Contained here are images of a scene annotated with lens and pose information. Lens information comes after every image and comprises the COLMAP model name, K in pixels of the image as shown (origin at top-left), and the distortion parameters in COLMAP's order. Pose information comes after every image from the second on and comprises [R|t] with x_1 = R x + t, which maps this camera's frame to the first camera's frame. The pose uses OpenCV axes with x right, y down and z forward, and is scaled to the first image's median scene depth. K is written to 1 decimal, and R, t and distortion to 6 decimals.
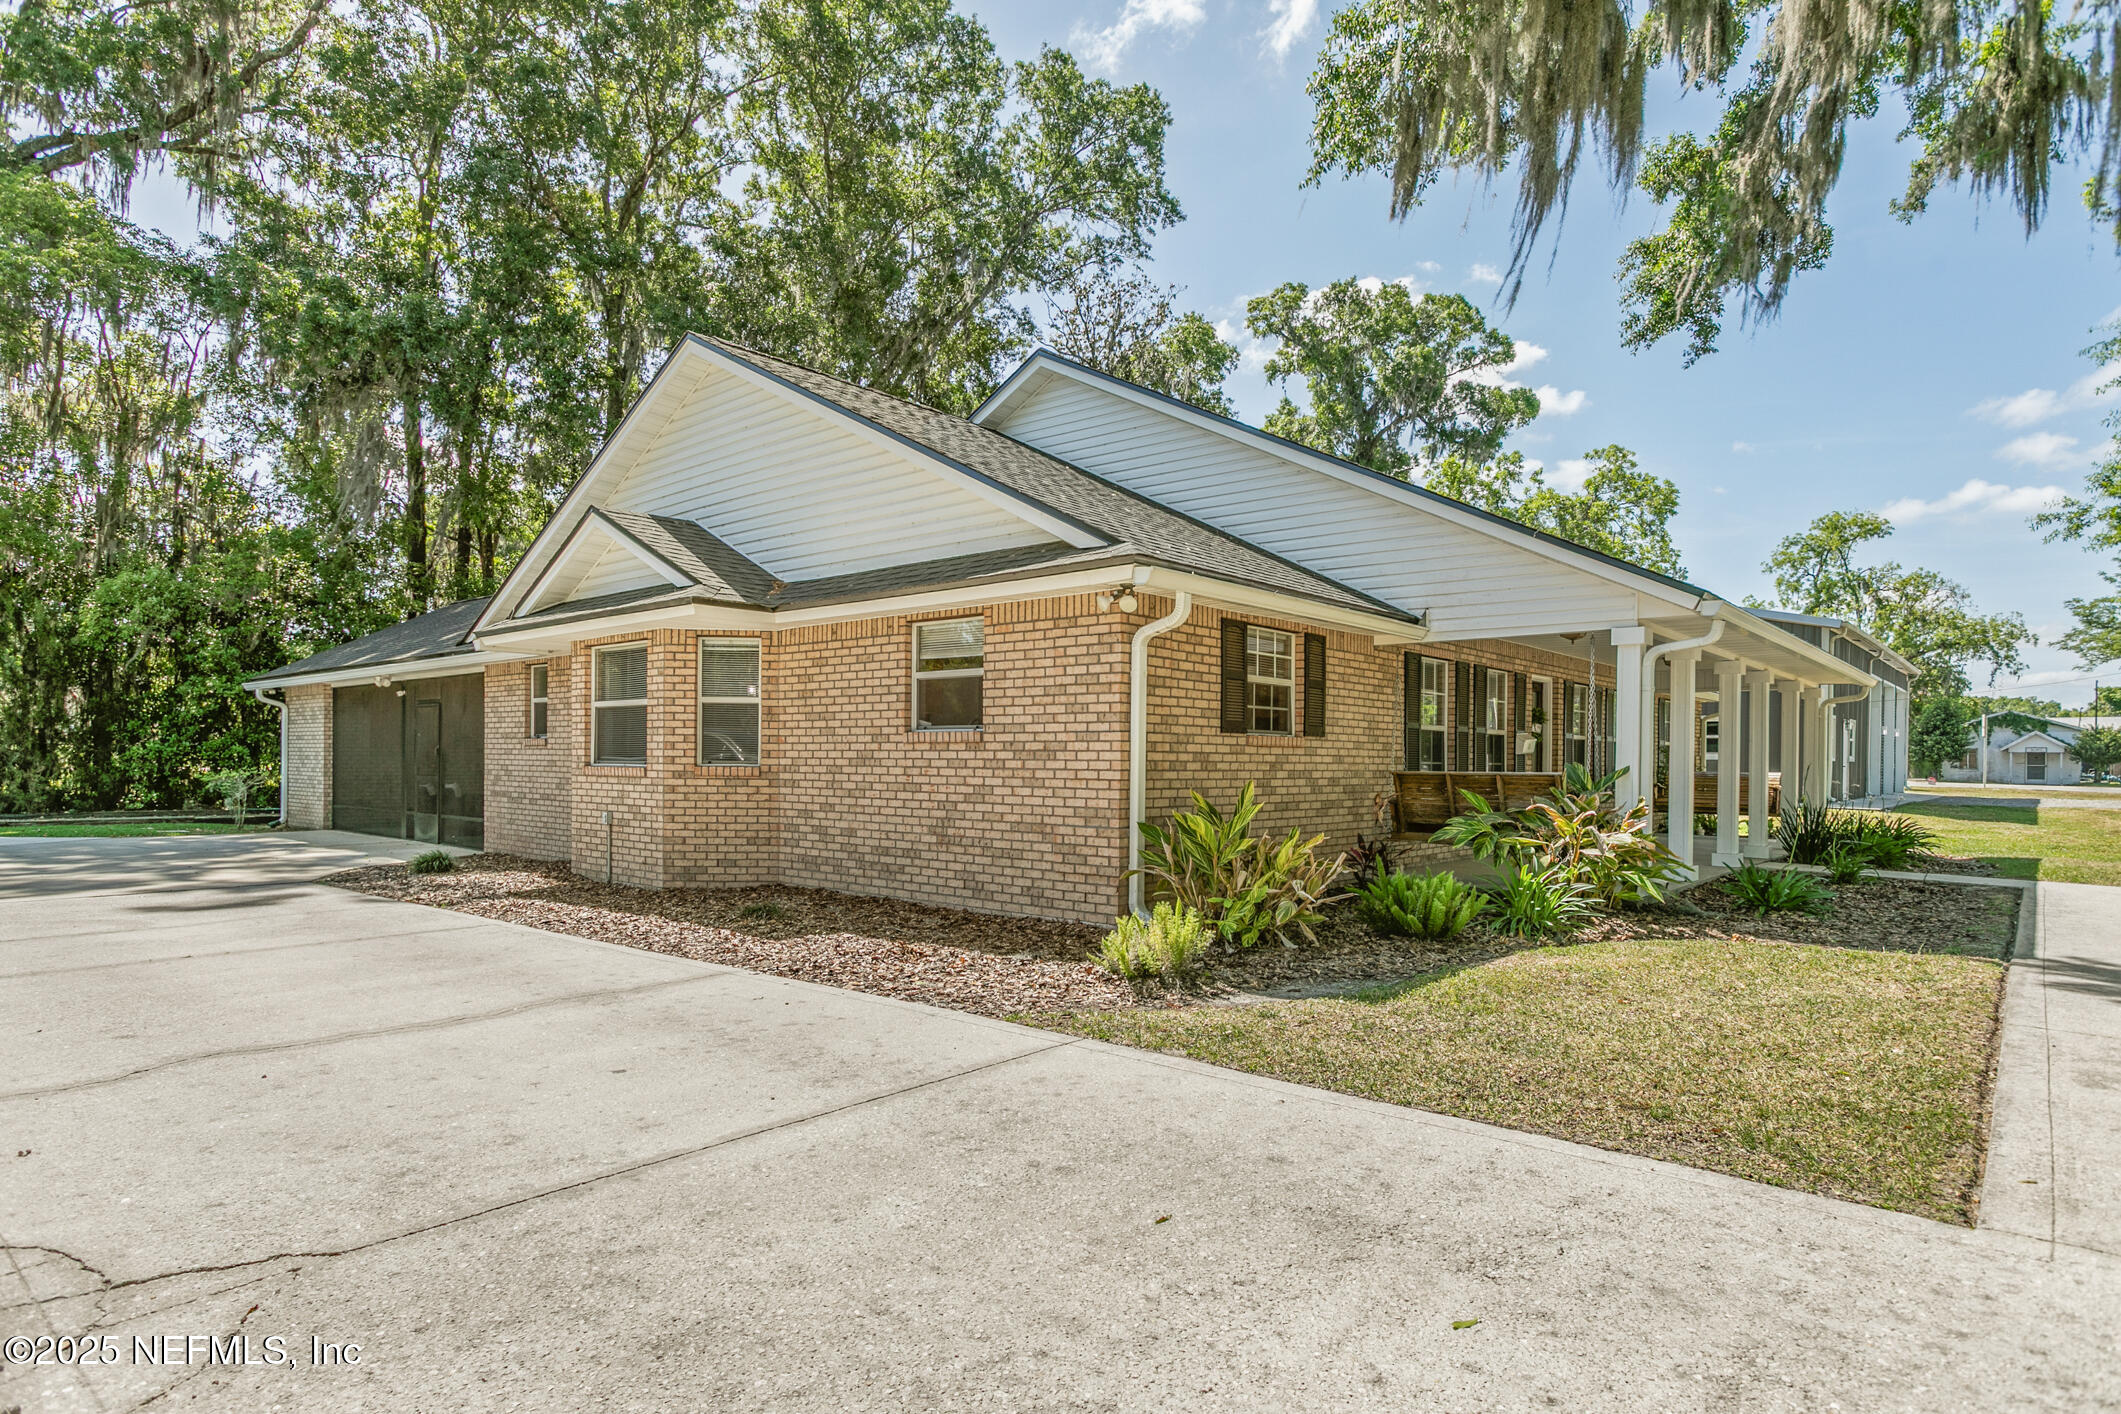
lens RADIAL K [[1143.7, 0, 1059.6], [0, 1143.7, 724.5], [0, 0, 1]] dist [0.001108, -0.001154]
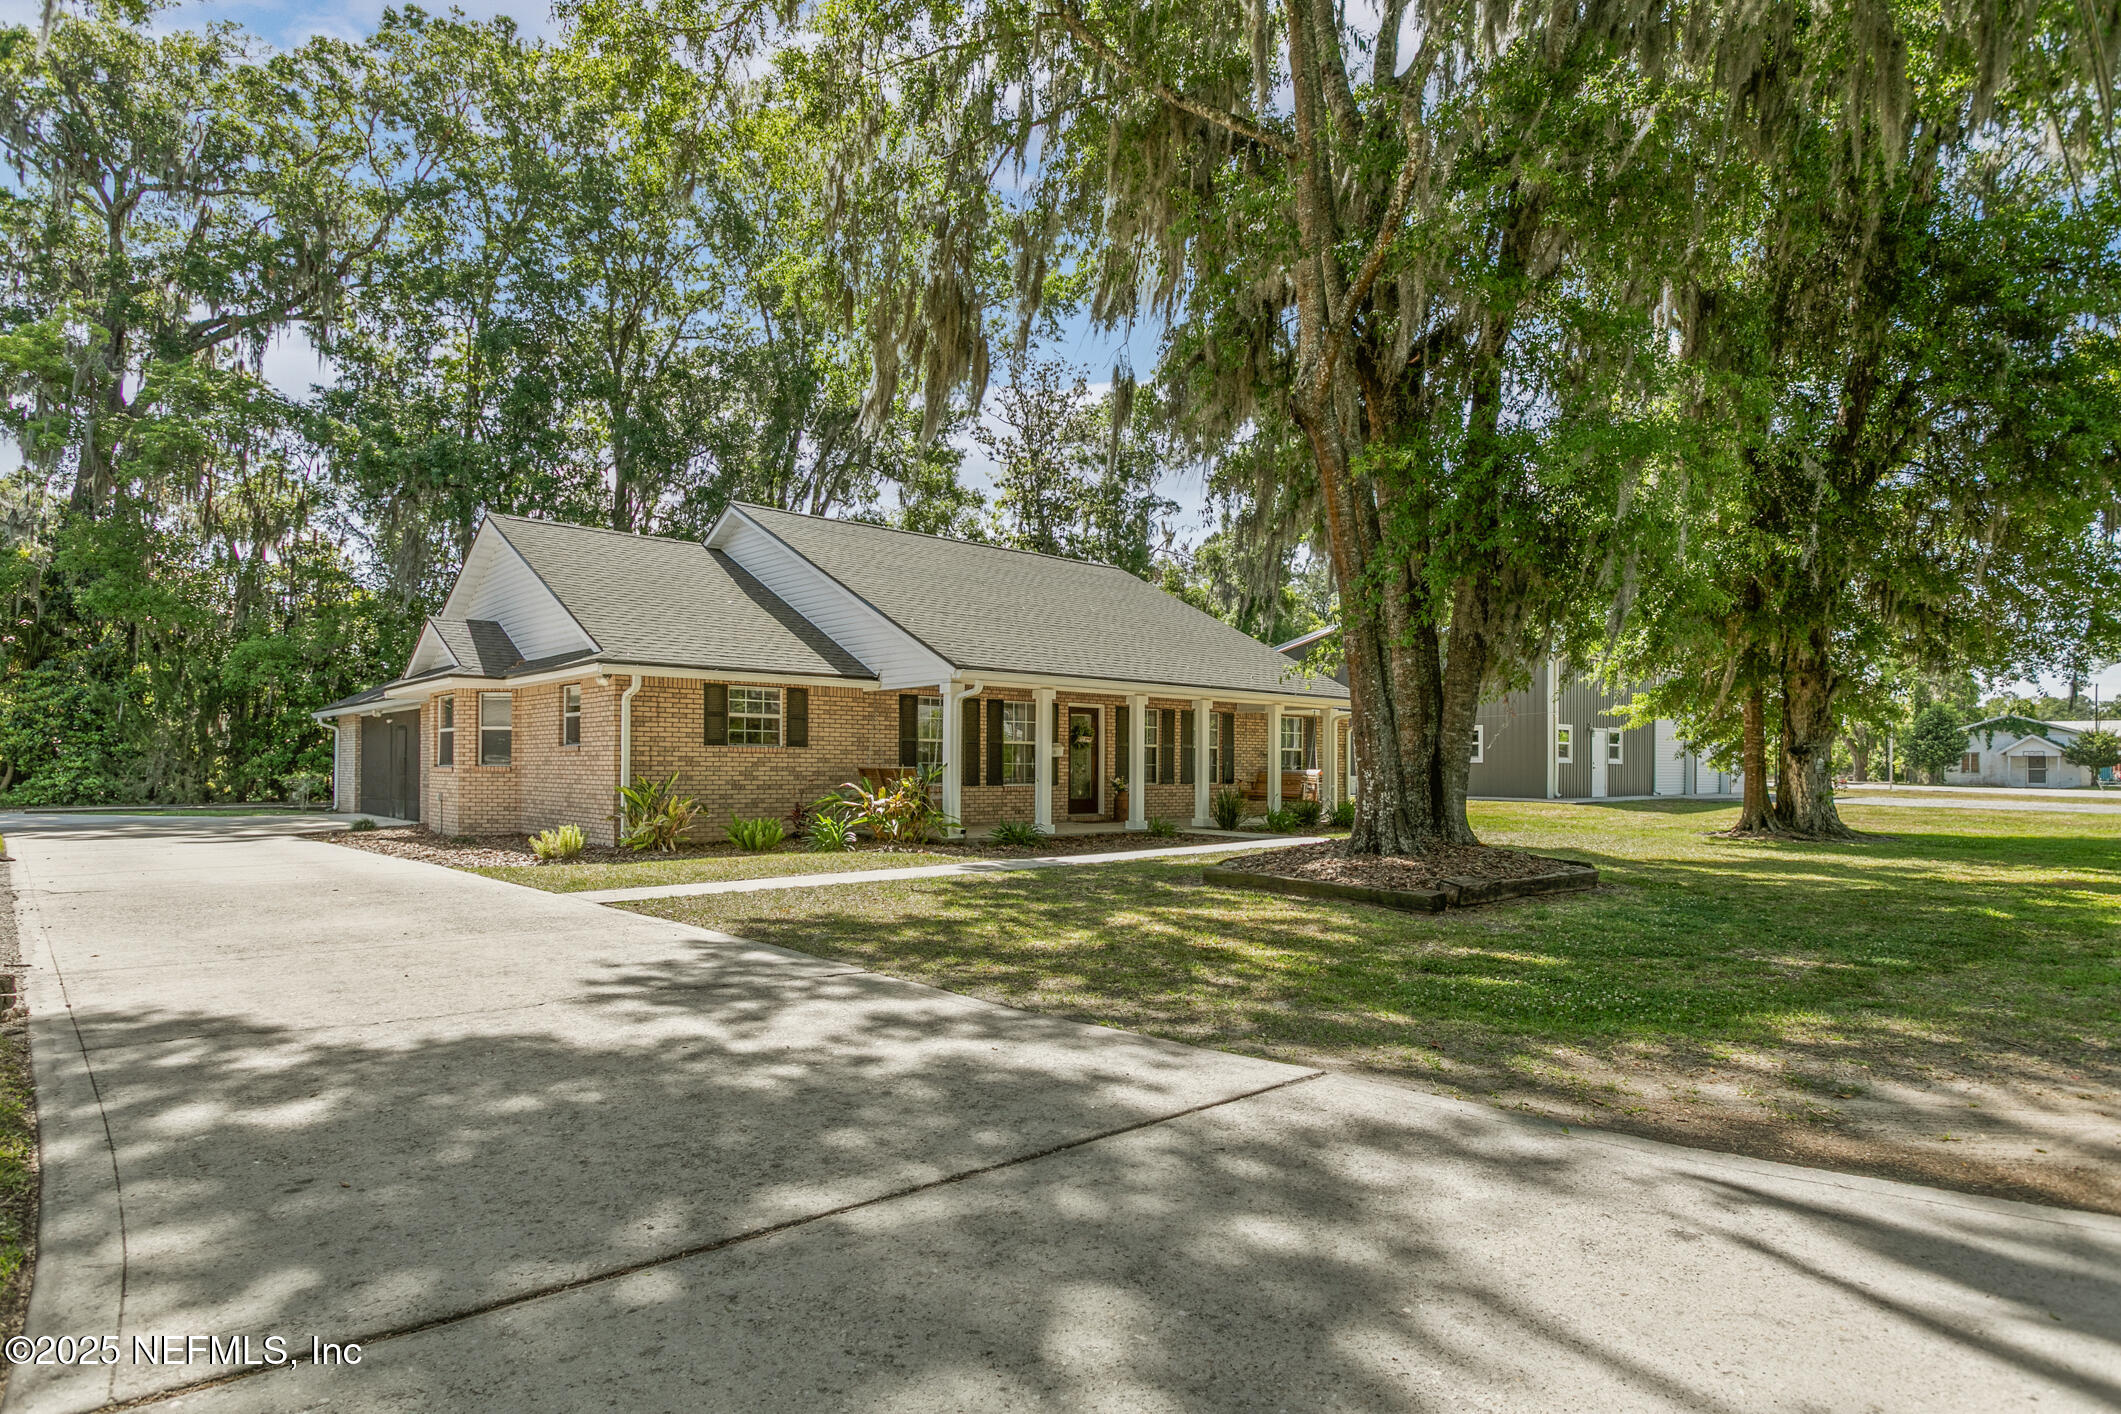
lens RADIAL K [[1162.6, 0, 1060.5], [0, 1162.6, 707.0], [0, 0, 1]] dist [0.003724, 0.001807]
pose [[0.991513, -0.010238, -0.129603, 0.426784], [0.007287, 0.999704, -0.023222, -0.003024], [0.129803, 0.022080, 0.991294, -0.349863]]
